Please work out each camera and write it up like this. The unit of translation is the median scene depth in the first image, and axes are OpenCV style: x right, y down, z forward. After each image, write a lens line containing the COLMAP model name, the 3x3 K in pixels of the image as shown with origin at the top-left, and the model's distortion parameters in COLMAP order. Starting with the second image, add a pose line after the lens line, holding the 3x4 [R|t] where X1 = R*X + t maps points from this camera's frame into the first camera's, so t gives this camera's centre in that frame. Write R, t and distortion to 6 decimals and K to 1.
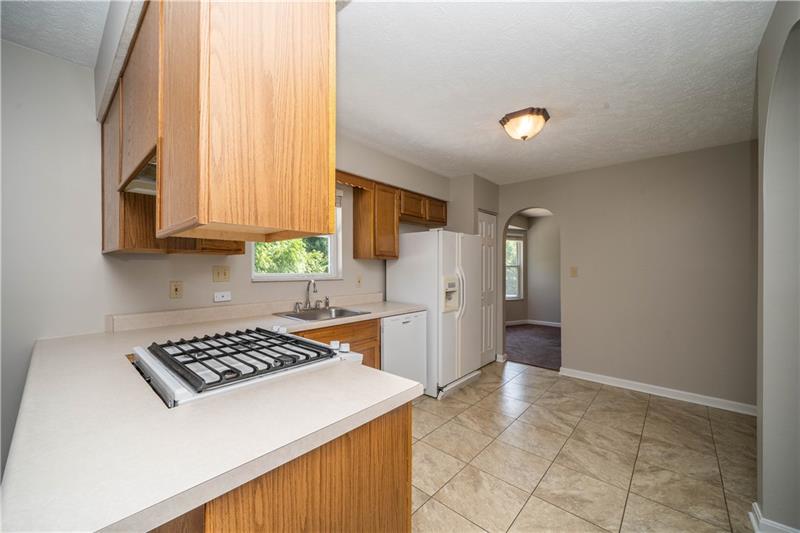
lens RADIAL K [[311.3, 0, 396.7], [0, 311.3, 265.0], [0, 0, 1]] dist [-0.005206, -0.000308]
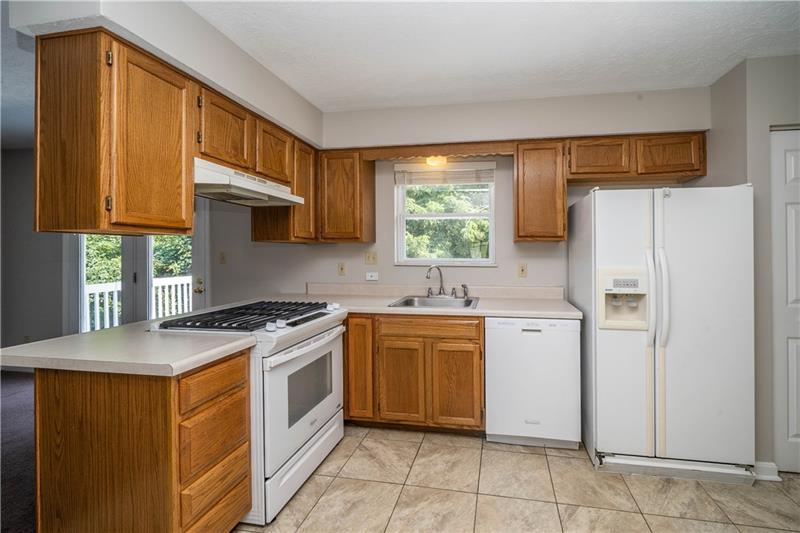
lens RADIAL K [[311.3, 0, 406.3], [0, 311.3, 254.1], [0, 0, 1]] dist [-0.005206, -0.000308]
pose [[0.548312, -0.000002, -0.836274, 0.443730], [0.002058, 0.999997, 0.001347, 0.010362], [0.836271, -0.002459, 0.548311, 0.365250]]
